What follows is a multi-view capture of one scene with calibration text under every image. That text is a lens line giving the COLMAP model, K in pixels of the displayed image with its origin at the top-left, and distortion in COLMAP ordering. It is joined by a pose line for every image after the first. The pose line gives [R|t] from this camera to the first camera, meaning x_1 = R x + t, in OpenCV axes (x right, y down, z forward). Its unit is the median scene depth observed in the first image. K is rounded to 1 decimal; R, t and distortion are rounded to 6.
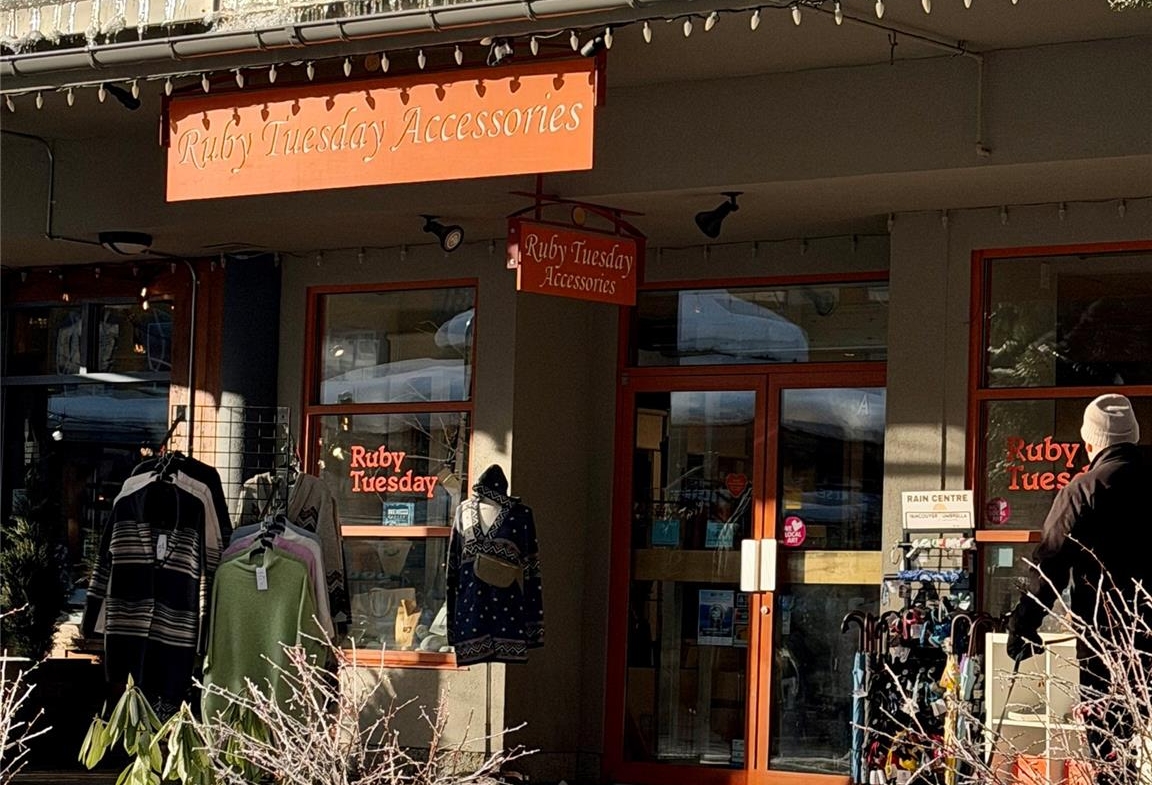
lens RADIAL K [[3292.6, 0, 582.4], [0, 3292.6, 399.0], [0, 0, 1]] dist [0.048114, 0.000000]
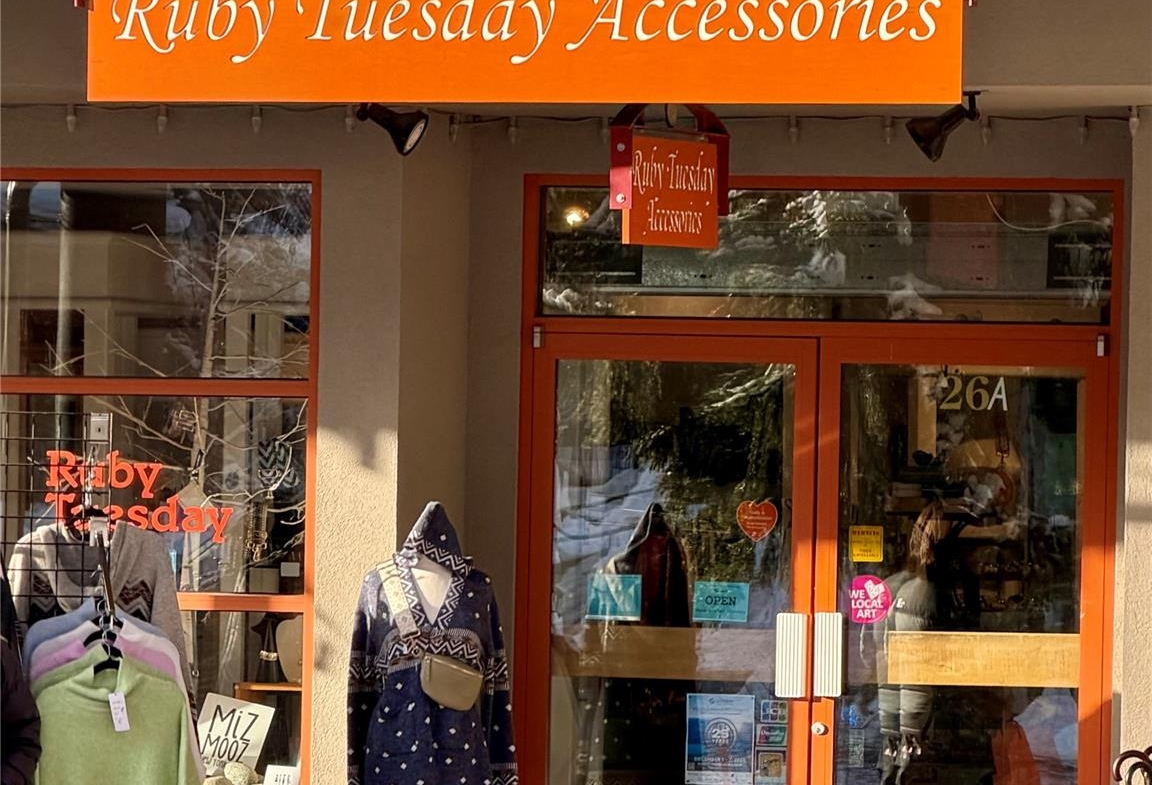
lens RADIAL K [[7769.5, 0, 577.2], [0, 7769.5, 391.8], [0, 0, 1]] dist [0.253357, 0.000000]
pose [[0.932038, -0.013976, 0.362090, -0.515251], [-0.012308, 0.997458, 0.070181, -0.100005], [-0.362151, -0.069868, 0.929497, -0.318404]]
